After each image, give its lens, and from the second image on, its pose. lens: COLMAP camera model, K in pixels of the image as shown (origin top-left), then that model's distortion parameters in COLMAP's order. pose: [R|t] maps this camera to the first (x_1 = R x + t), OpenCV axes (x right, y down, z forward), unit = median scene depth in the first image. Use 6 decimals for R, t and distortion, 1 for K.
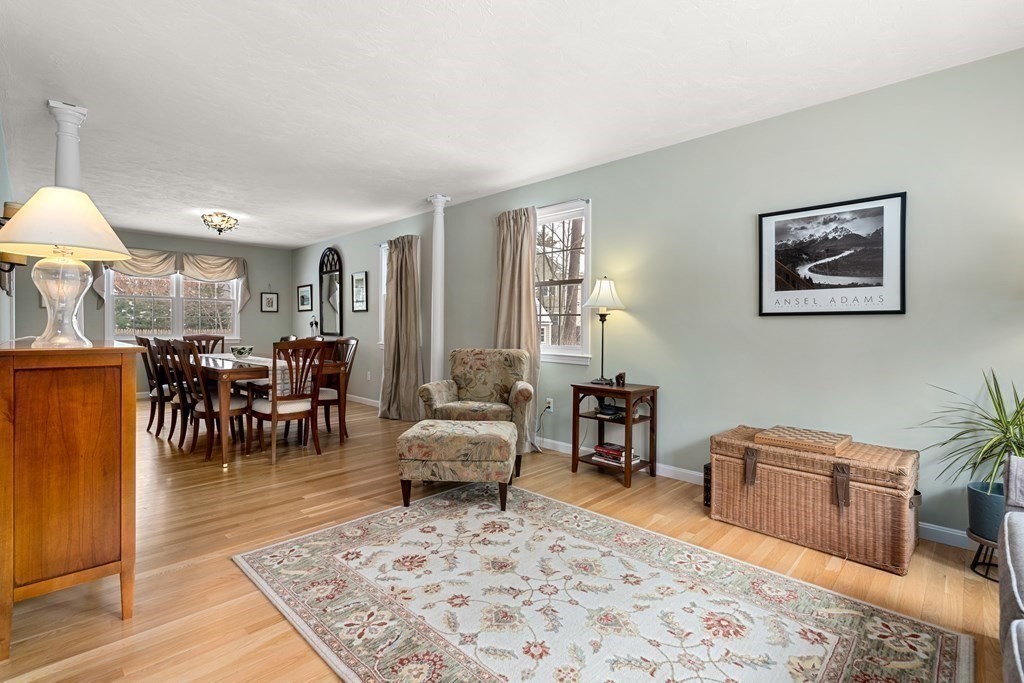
lens RADIAL K [[489.7, 0, 501.7], [0, 489.7, 328.1], [0, 0, 1]] dist [-0.000302, 0.000609]
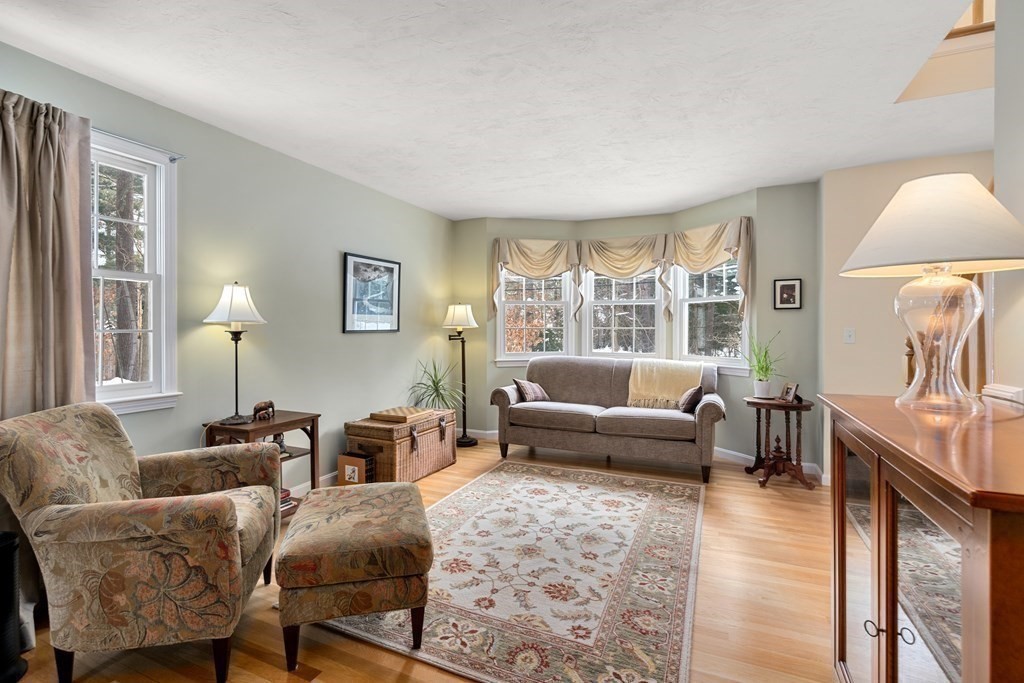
lens RADIAL K [[489.7, 0, 501.7], [0, 489.7, 328.1], [0, 0, 1]] dist [-0.000302, 0.000609]
pose [[-0.369635, -0.005249, 0.929162, -1.088881], [0.004944, 0.999959, 0.007616, -0.062213], [-0.929164, 0.007409, -0.369594, 1.513685]]
